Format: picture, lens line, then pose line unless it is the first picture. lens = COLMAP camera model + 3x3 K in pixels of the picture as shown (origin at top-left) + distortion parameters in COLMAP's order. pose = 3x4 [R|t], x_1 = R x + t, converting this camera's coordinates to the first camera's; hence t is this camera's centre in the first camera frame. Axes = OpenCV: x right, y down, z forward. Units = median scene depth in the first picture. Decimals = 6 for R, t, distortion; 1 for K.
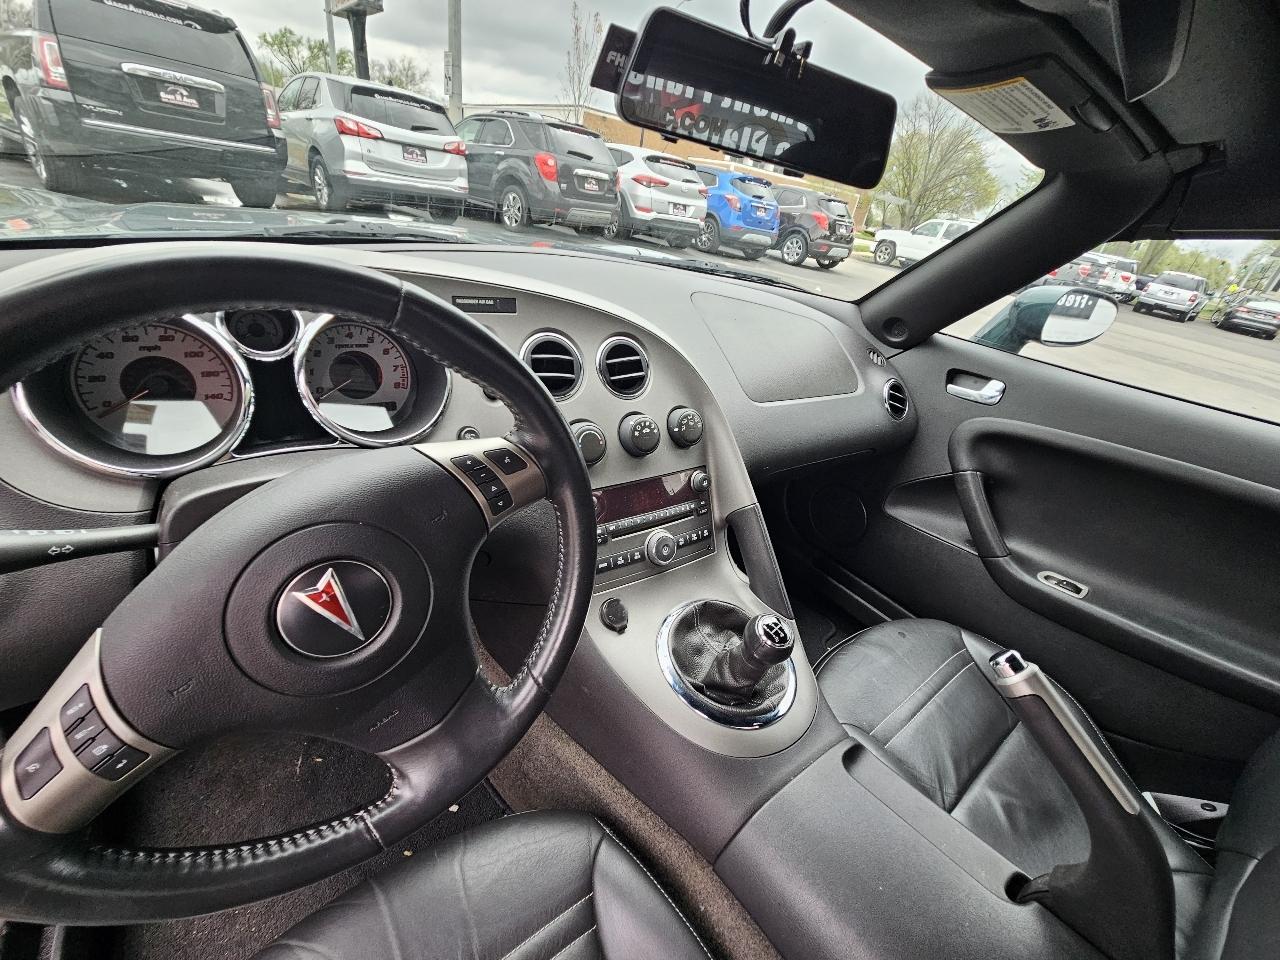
lens RADIAL K [[516.6, 0, 635.2], [0, 516.6, 488.6], [0, 0, 1]] dist [-0.003487, 0.000350]
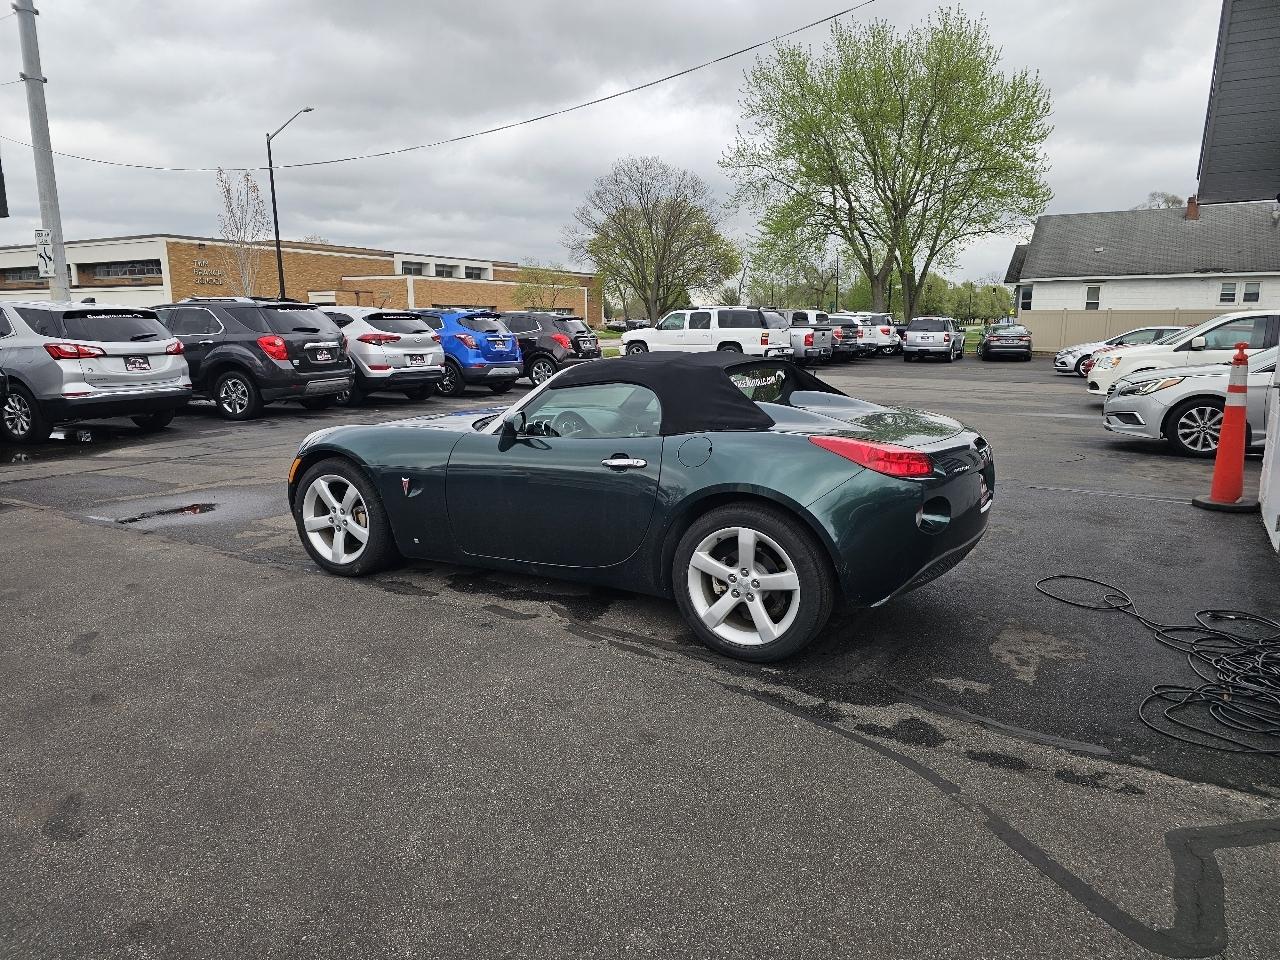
lens RADIAL K [[851.9, 0, 637.8], [0, 851.9, 483.6], [0, 0, 1]] dist [0.075144, -0.075431]
pose [[0.901260, -0.233548, 0.364948, -0.179503], [0.333123, 0.912098, -0.238970, 0.163036], [-0.277057, 0.336947, 0.899837, -0.429816]]
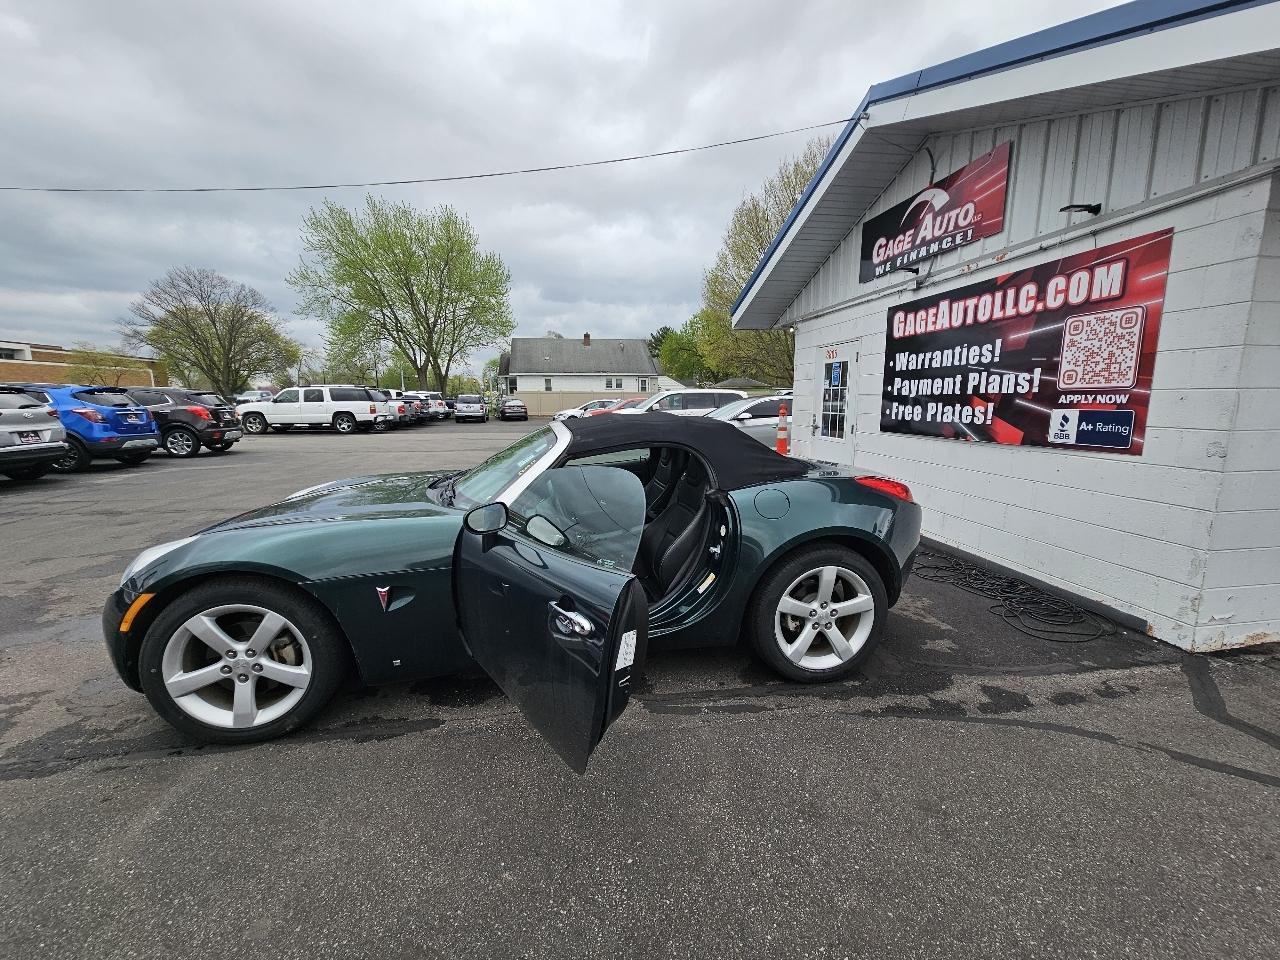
lens RADIAL K [[520.0, 0, 639.7], [0, 520.0, 481.6], [0, 0, 1]] dist [-0.000538, -0.000146]
pose [[0.427840, -0.303735, 0.851292, -0.251884], [0.519120, 0.853586, 0.043655, 0.004030], [-0.739911, 0.423245, 0.522873, -0.166699]]
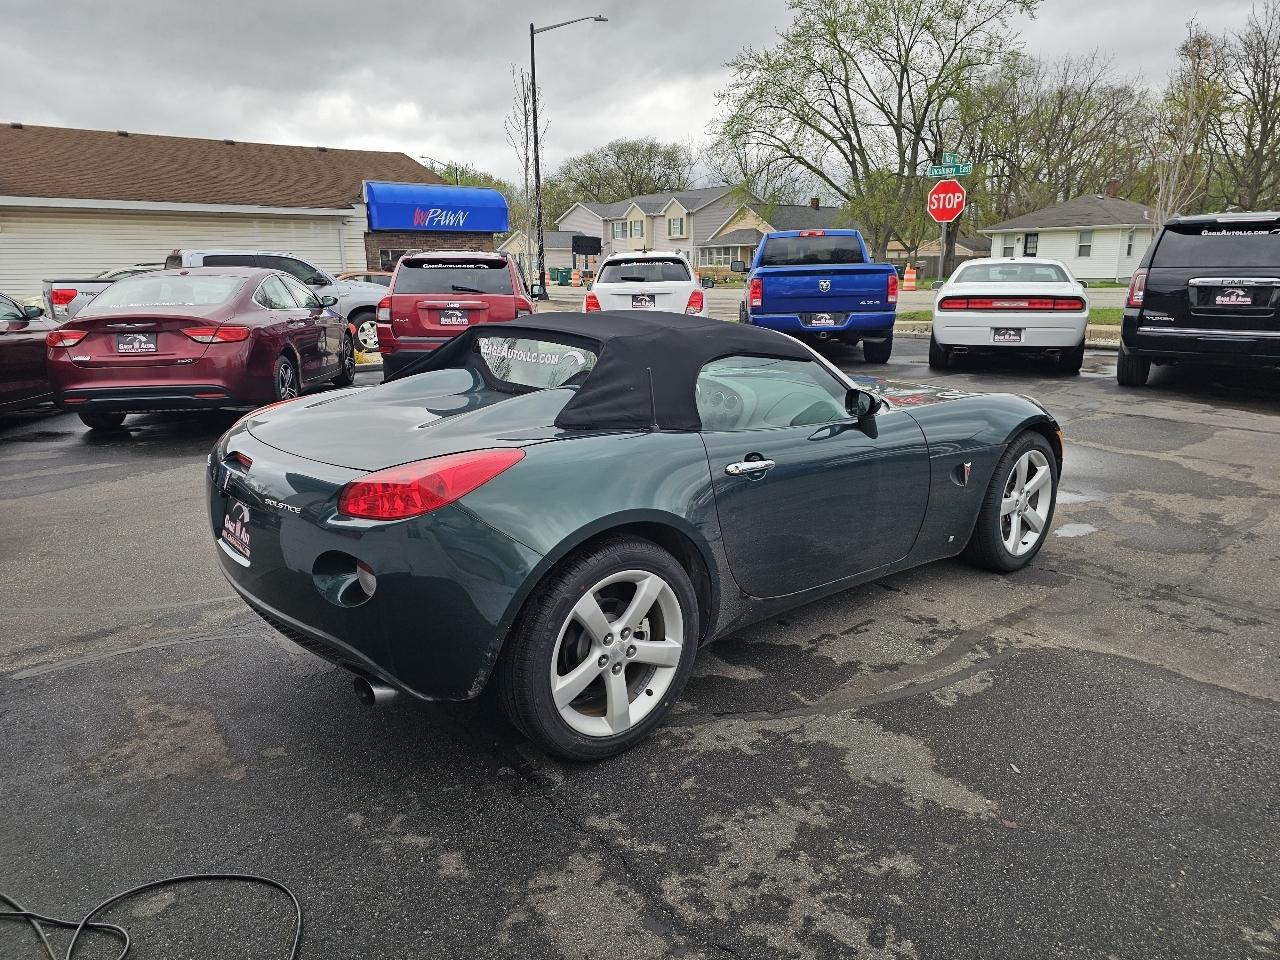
lens RADIAL K [[851.9, 0, 637.8], [0, 851.9, 483.6], [0, 0, 1]] dist [0.075144, -0.075431]
pose [[0.054257, 0.085196, -0.994886, 0.440838], [-0.486737, 0.872221, 0.048147, 0.024076], [0.871862, 0.481635, 0.088792, 0.004163]]
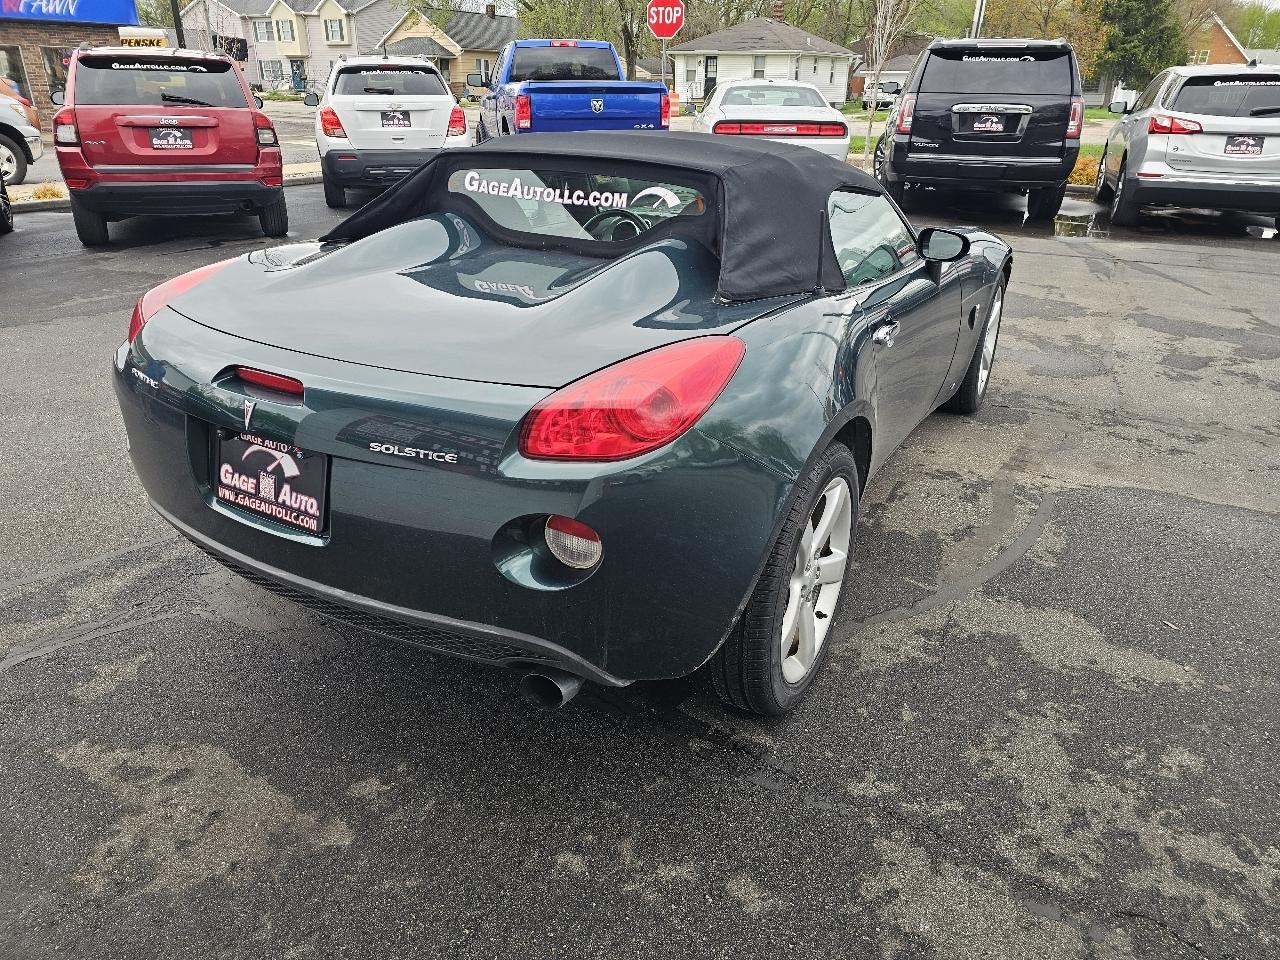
lens RADIAL K [[854.7, 0, 634.7], [0, 854.7, 475.2], [0, 0, 1]] dist [0.043377, -0.033509]
pose [[0.400017, 0.231139, -0.886883, 0.340116], [-0.416382, 0.907879, 0.048807, 0.073615], [0.816463, 0.349759, 0.459409, -0.104401]]
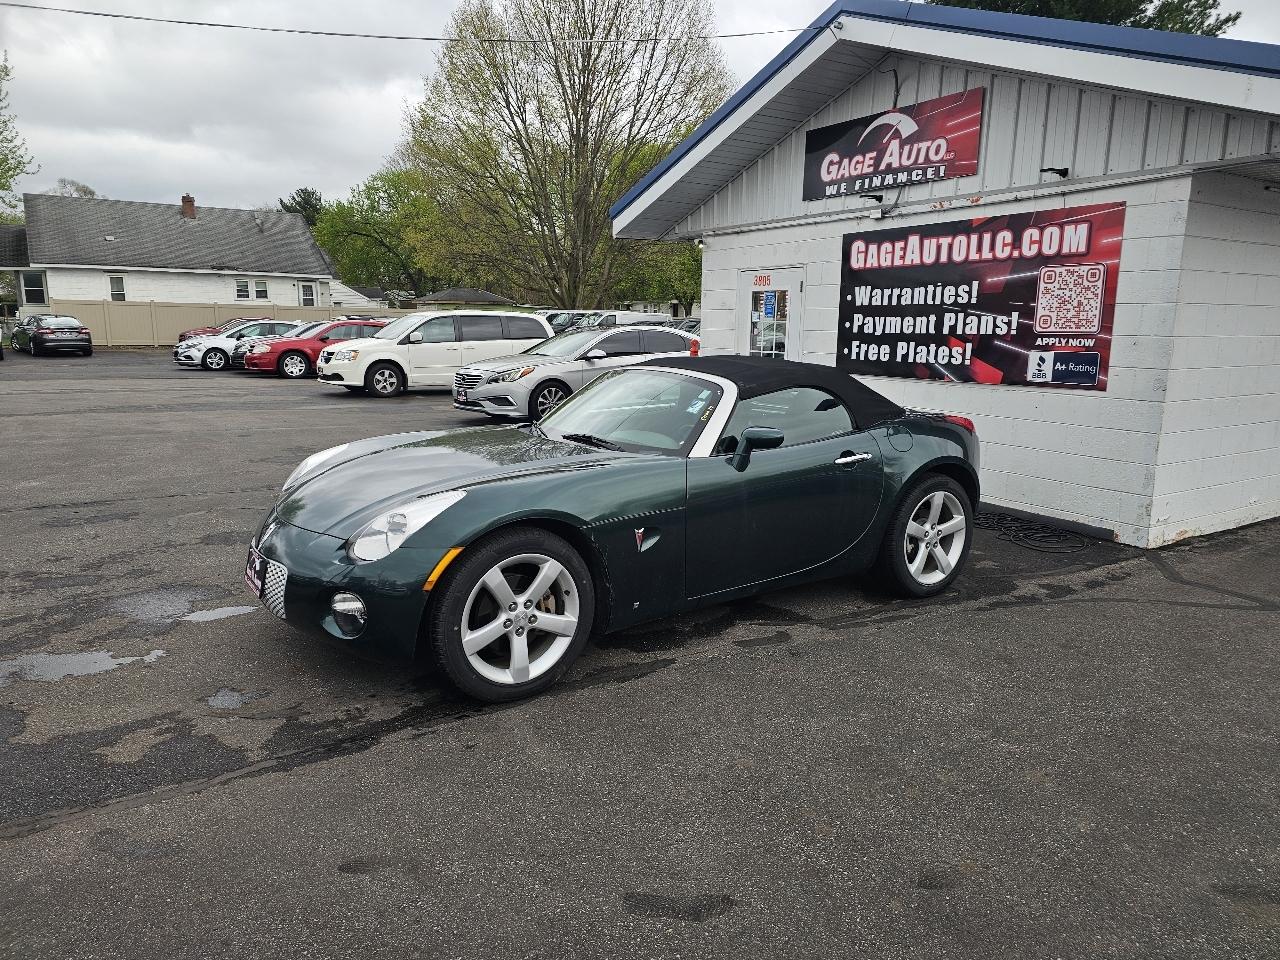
lens RADIAL K [[858.2, 0, 631.6], [0, 858.2, 471.0], [0, 0, 1]] dist [0.060650, -0.049881]
pose [[0.041822, -0.330081, 0.943026, -0.481968], [0.499224, 0.824488, 0.266450, -0.133901], [-0.865463, 0.459637, 0.199266, -0.029733]]
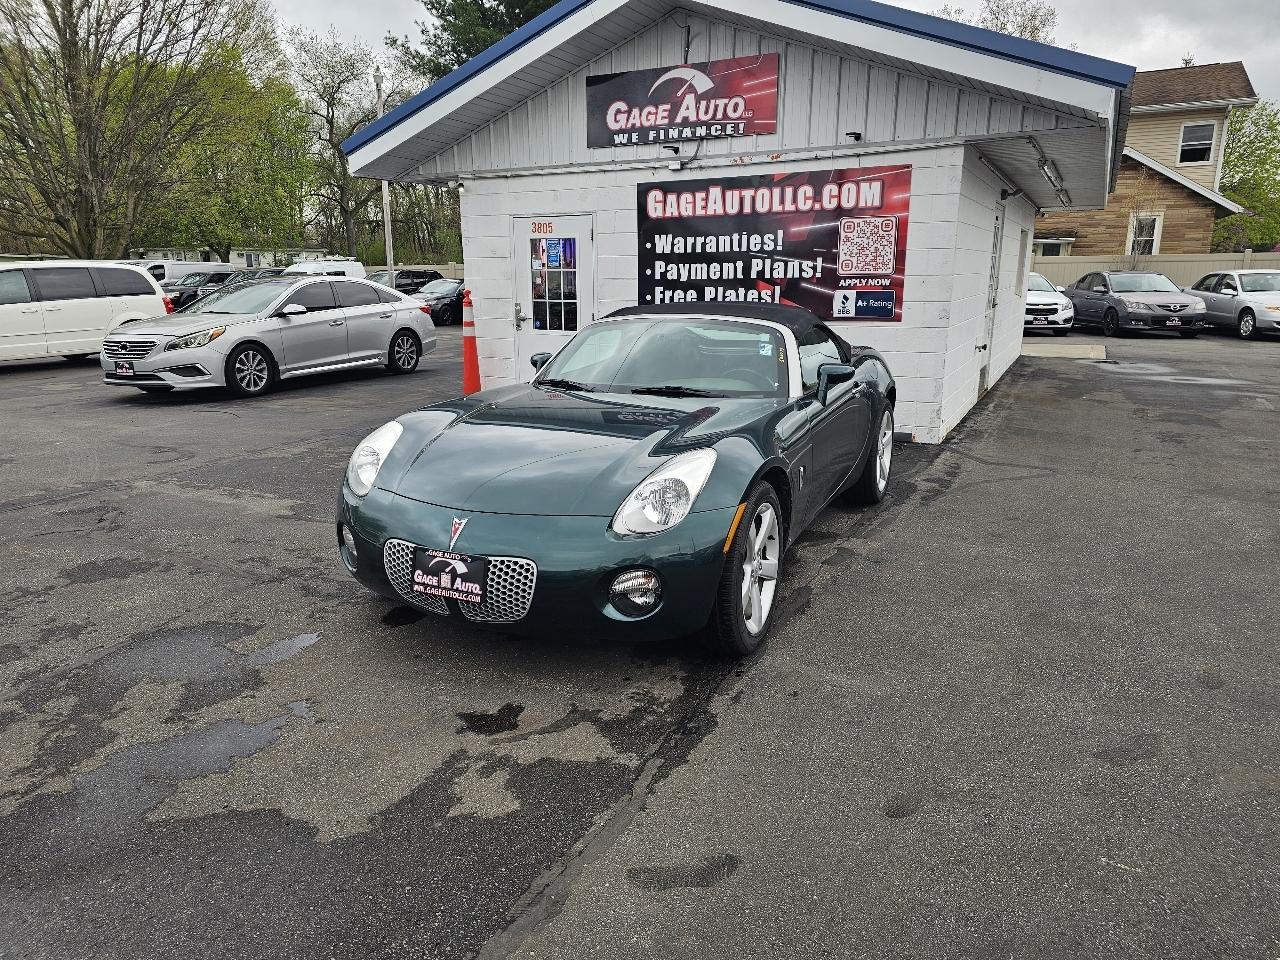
lens RADIAL K [[851.9, 0, 637.8], [0, 851.9, 483.6], [0, 0, 1]] dist [0.075144, -0.075431]
pose [[-0.460253, -0.365820, 0.808915, -0.419028], [0.386445, 0.737753, 0.553516, -0.258607], [-0.799267, 0.567359, -0.198184, 0.206945]]
